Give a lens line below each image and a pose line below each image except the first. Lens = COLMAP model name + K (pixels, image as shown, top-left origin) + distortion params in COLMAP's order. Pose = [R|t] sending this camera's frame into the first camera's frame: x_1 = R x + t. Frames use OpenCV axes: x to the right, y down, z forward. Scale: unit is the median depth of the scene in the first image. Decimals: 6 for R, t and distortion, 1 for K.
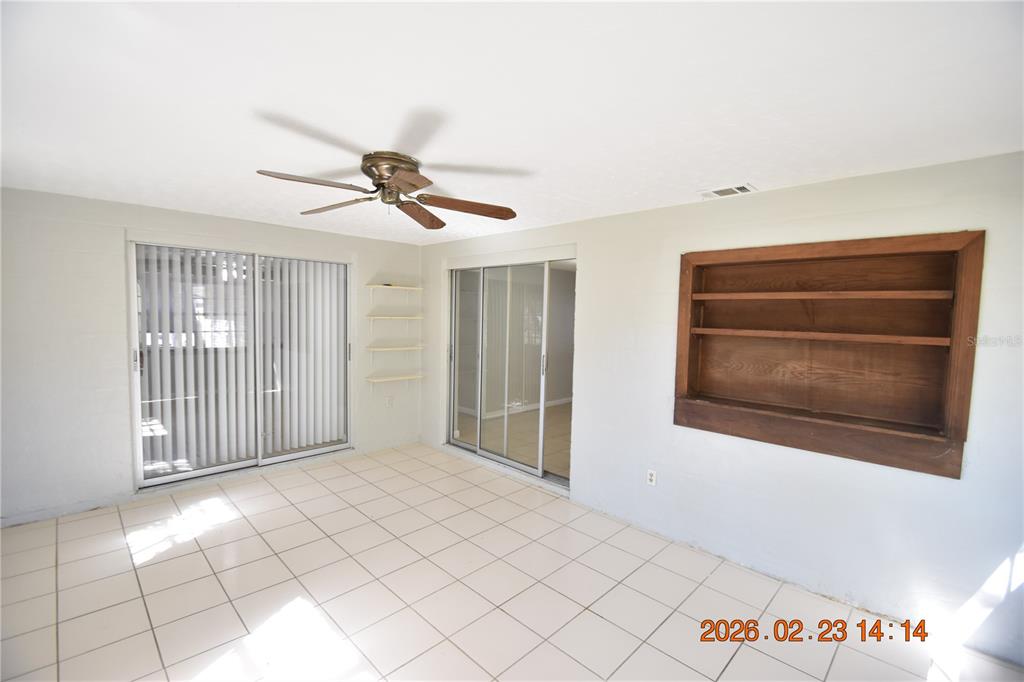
lens RADIAL K [[449.0, 0, 510.5], [0, 449.0, 347.0], [0, 0, 1]] dist [0.016681, -0.016329]
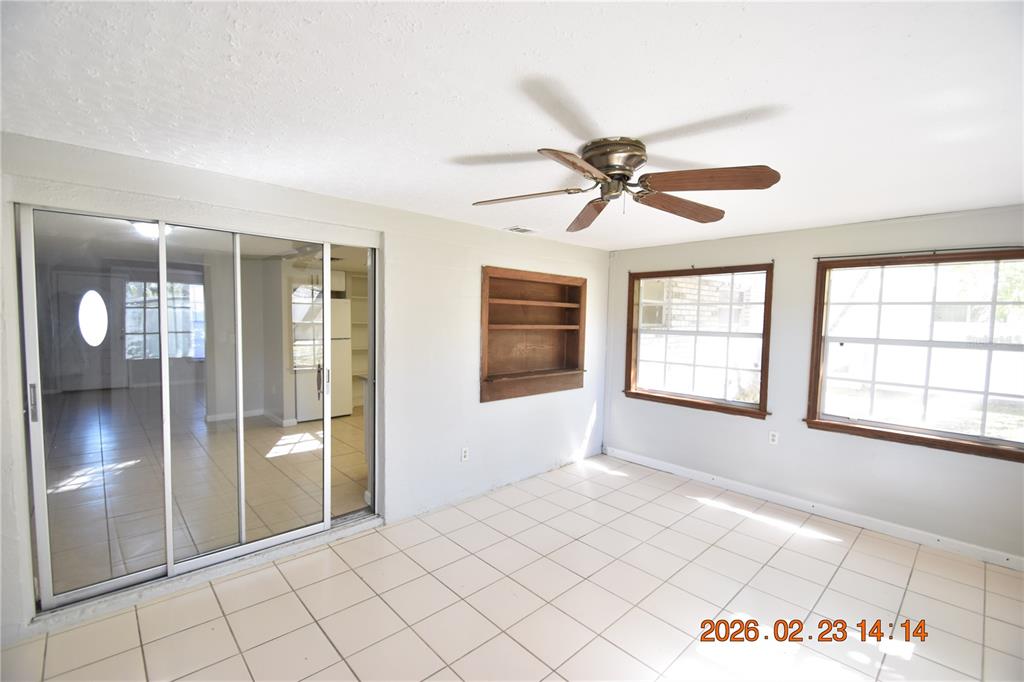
lens RADIAL K [[449.0, 0, 510.5], [0, 449.0, 347.0], [0, 0, 1]] dist [0.016681, -0.016329]
pose [[0.035086, -0.090551, 0.995274, -0.970324], [0.049631, 0.994816, 0.088760, -0.099552], [-0.998151, 0.046282, 0.039398, 0.978182]]
